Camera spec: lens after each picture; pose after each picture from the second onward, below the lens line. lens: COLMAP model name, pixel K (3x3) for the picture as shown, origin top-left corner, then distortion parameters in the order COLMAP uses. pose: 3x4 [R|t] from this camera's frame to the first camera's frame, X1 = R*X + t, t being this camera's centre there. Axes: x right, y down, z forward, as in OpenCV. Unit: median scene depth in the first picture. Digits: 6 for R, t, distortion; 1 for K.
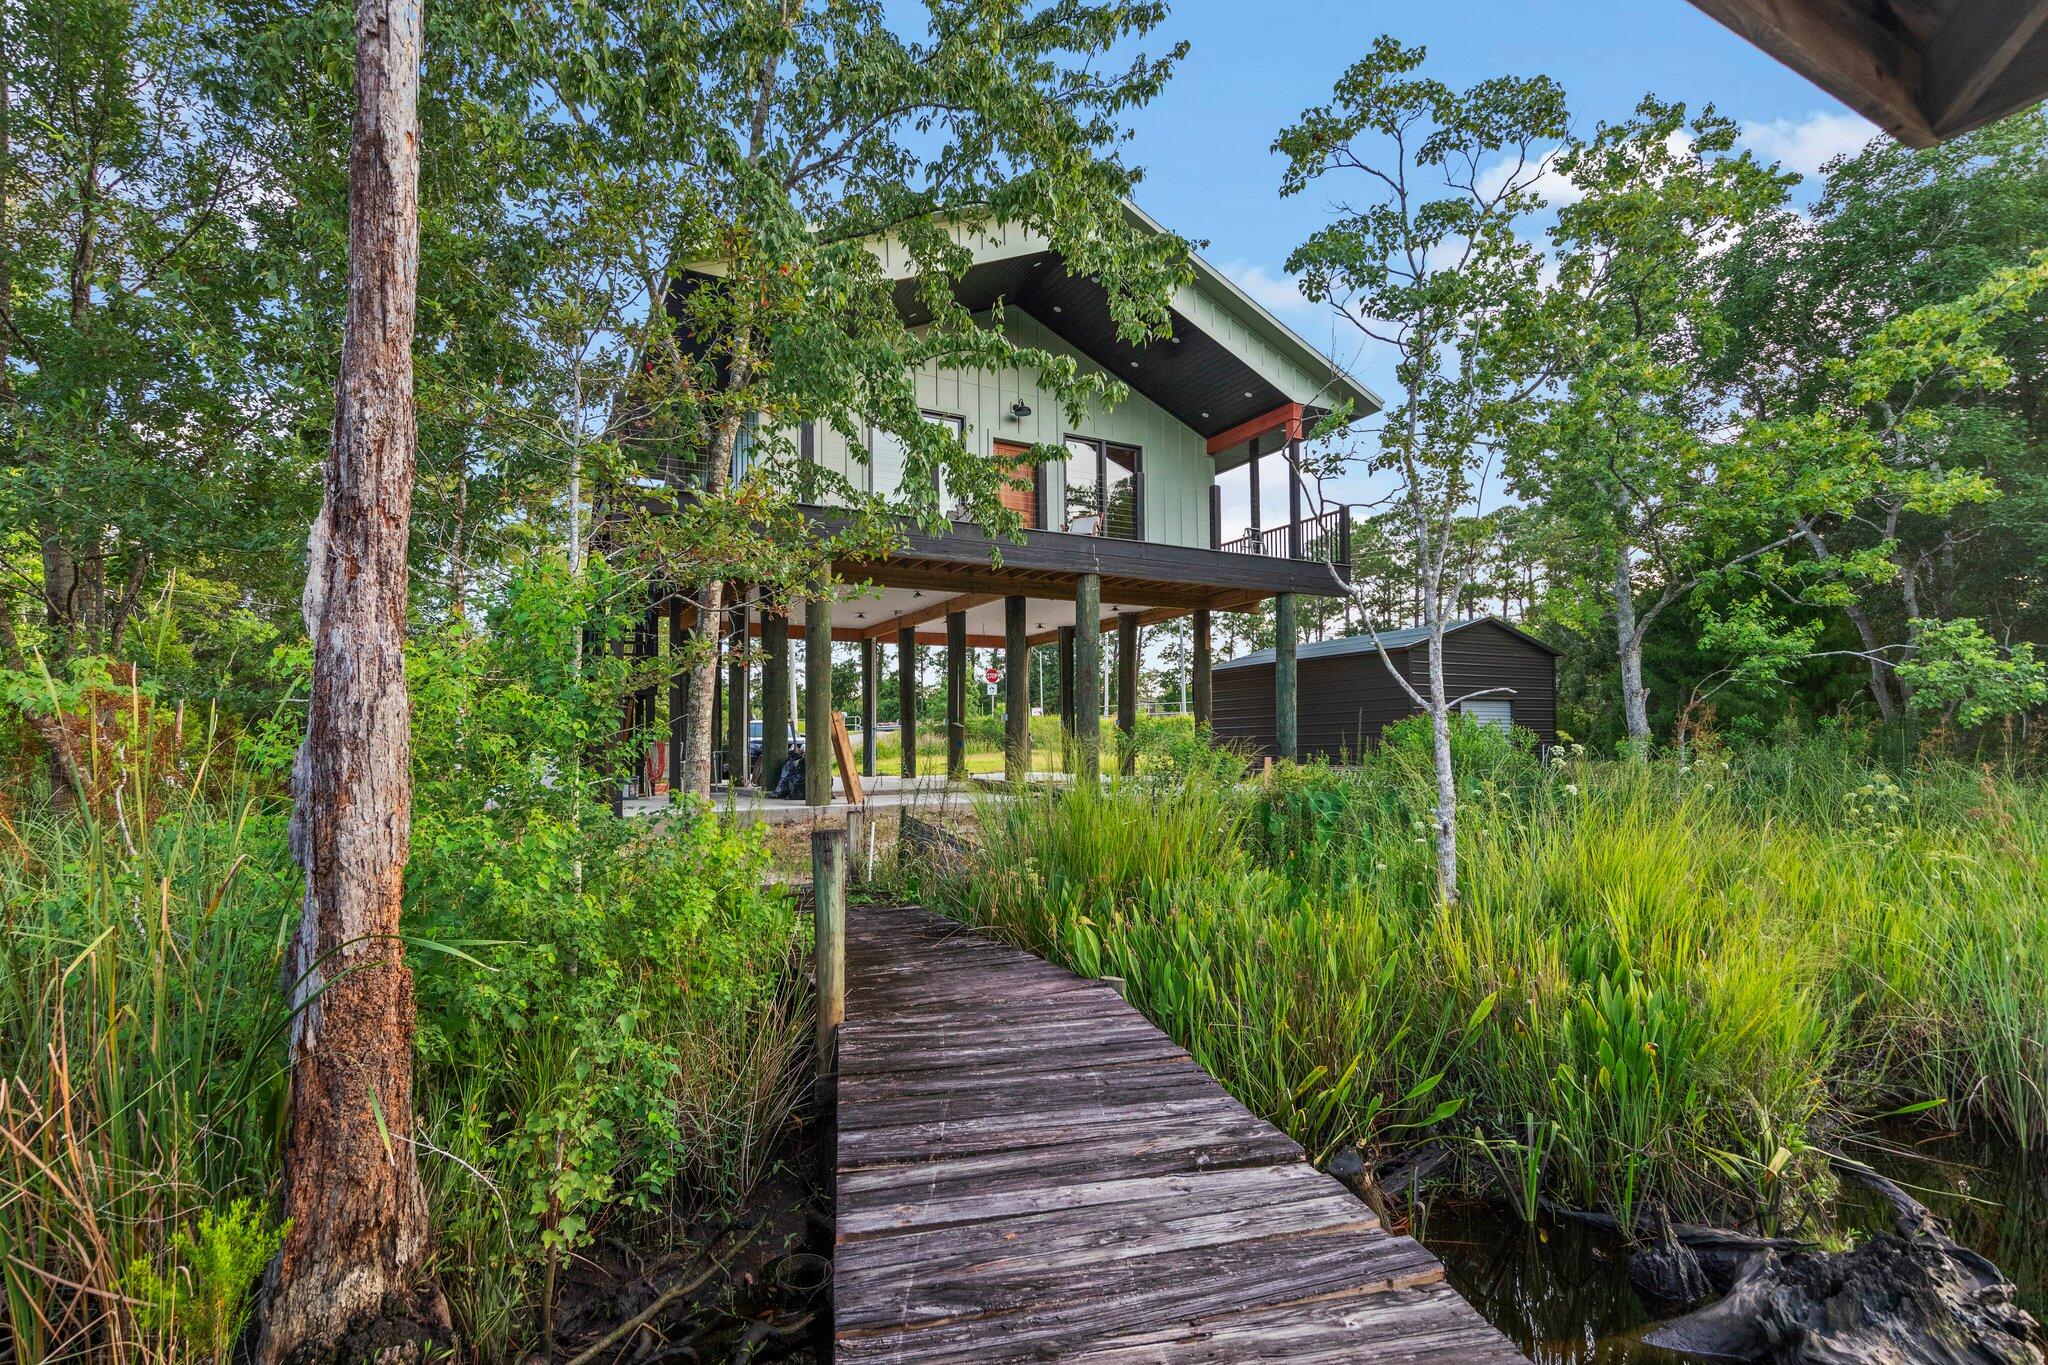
lens RADIAL K [[960.2, 0, 1021.5], [0, 960.2, 730.3], [0, 0, 1]] dist [0.002822, 0.000138]
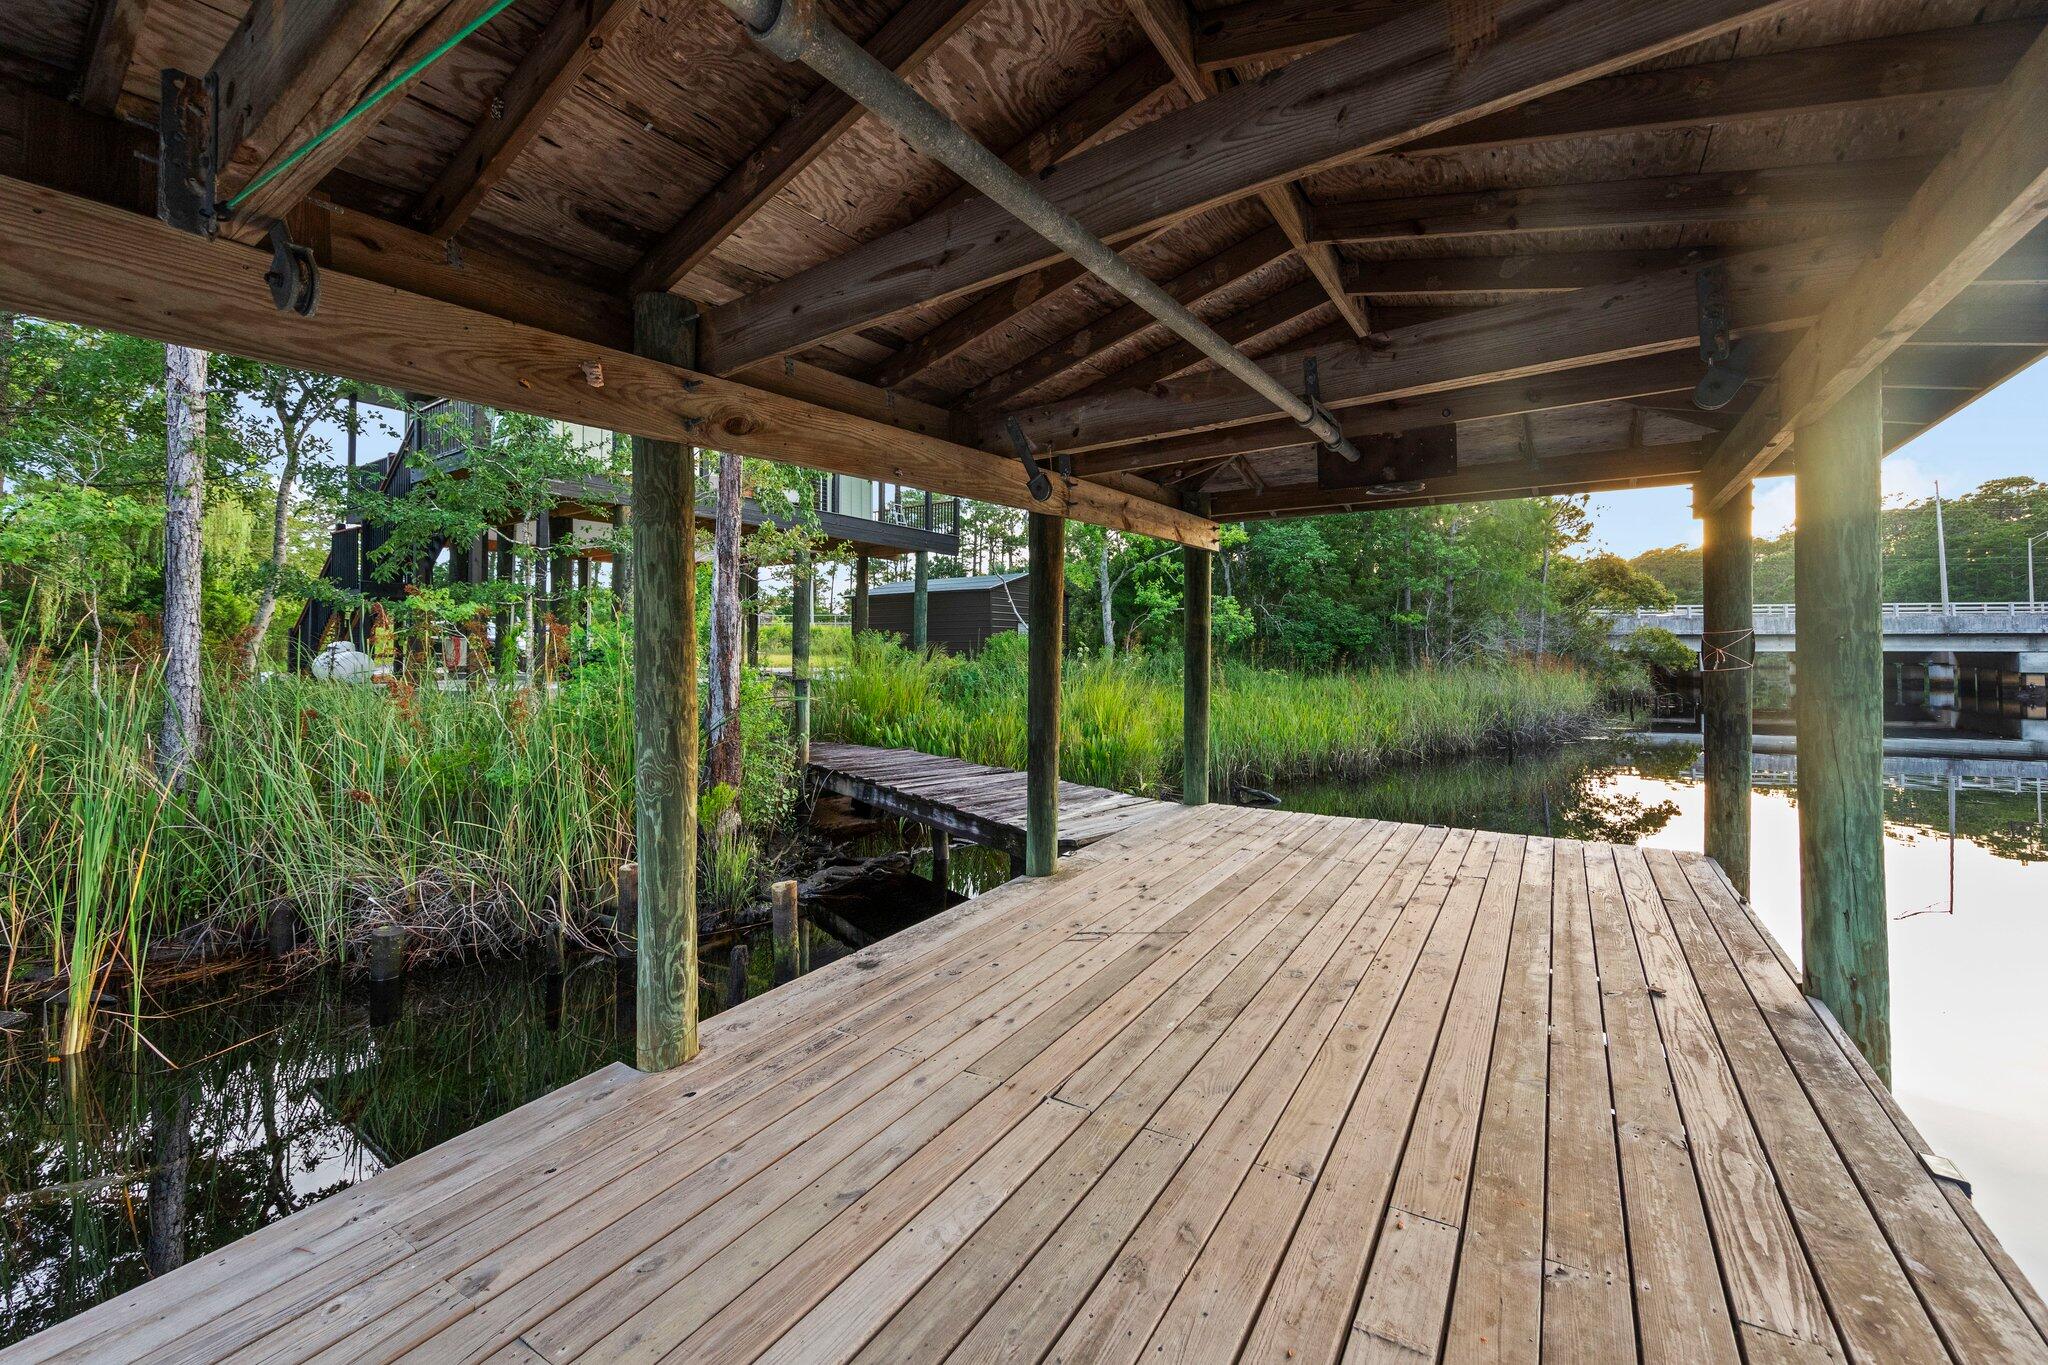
lens RADIAL K [[791.9, 0, 1024.4], [0, 791.9, 658.2], [0, 0, 1]] dist [0.005773, -0.000219]
pose [[0.895314, 0.009881, 0.445325, -0.241206], [-0.021370, 0.999556, 0.020786, 0.002061], [-0.444922, -0.028126, 0.895128, -0.385424]]
